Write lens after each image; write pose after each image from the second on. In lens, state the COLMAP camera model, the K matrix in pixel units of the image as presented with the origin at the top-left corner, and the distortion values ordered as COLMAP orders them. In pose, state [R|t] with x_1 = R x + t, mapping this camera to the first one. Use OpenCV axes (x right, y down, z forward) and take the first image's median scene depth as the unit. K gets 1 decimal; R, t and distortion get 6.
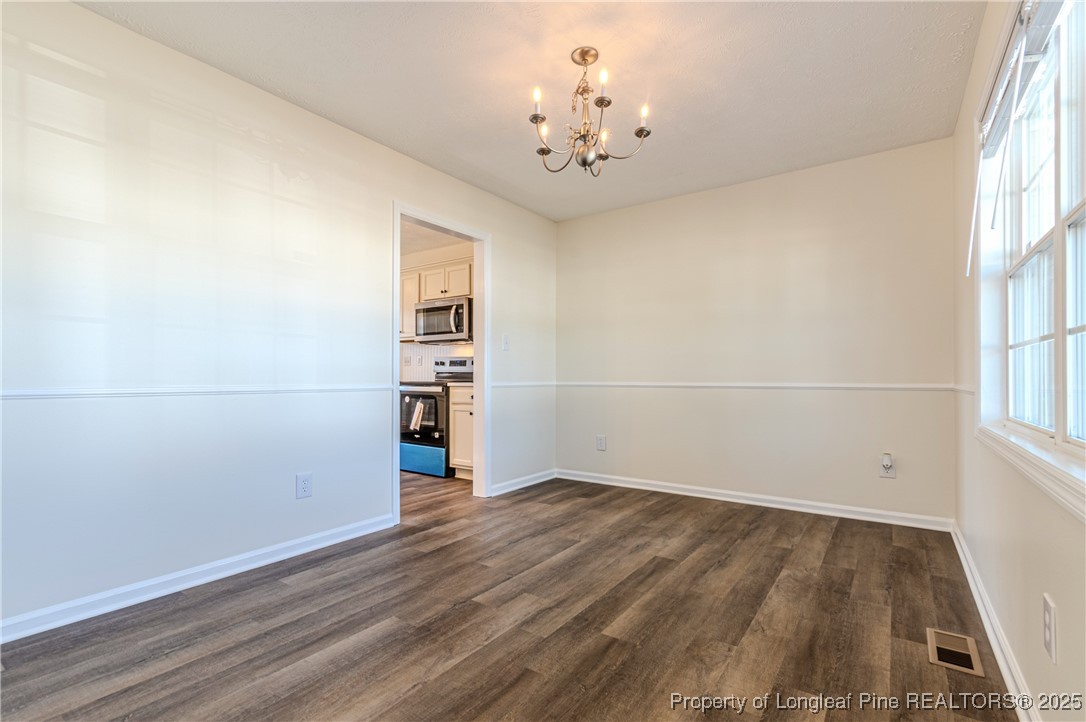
lens RADIAL K [[493.1, 0, 544.9], [0, 493.1, 374.2], [0, 0, 1]] dist [0.000108, -0.000095]
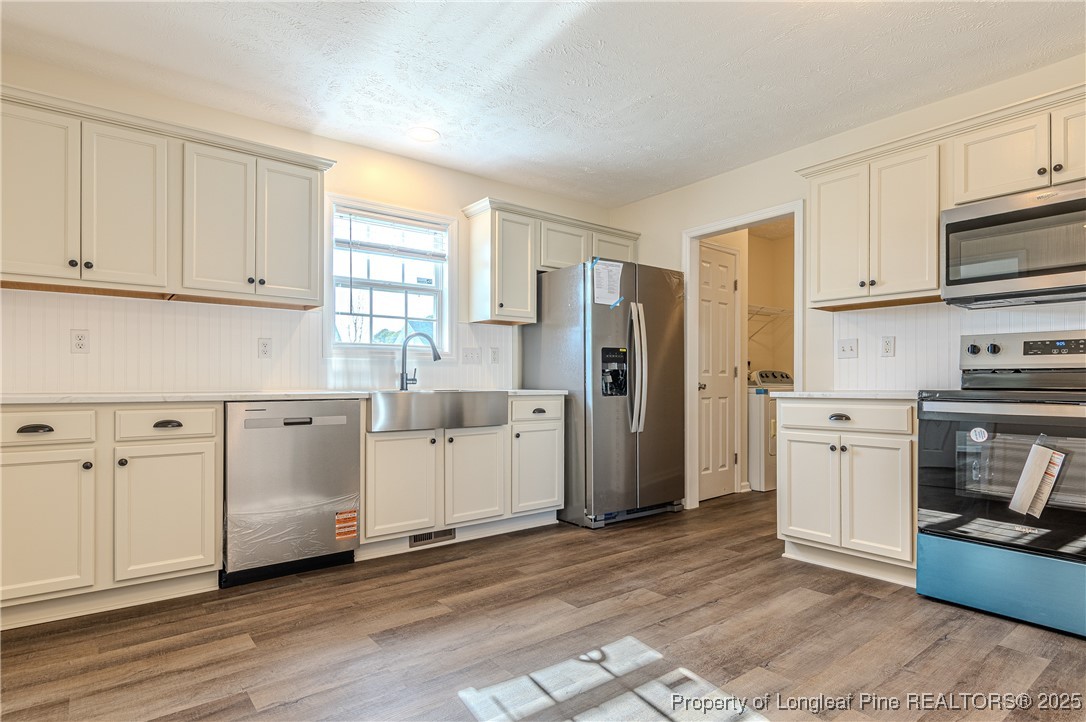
lens RADIAL K [[585.7, 0, 567.1], [0, 585.7, 381.3], [0, 0, 1]] dist [-0.000338, -0.000713]
pose [[0.963982, -0.001205, -0.265964, -0.991473], [0.002663, 0.999983, 0.005120, 0.006287], [0.265954, -0.005644, 0.963969, 0.930646]]
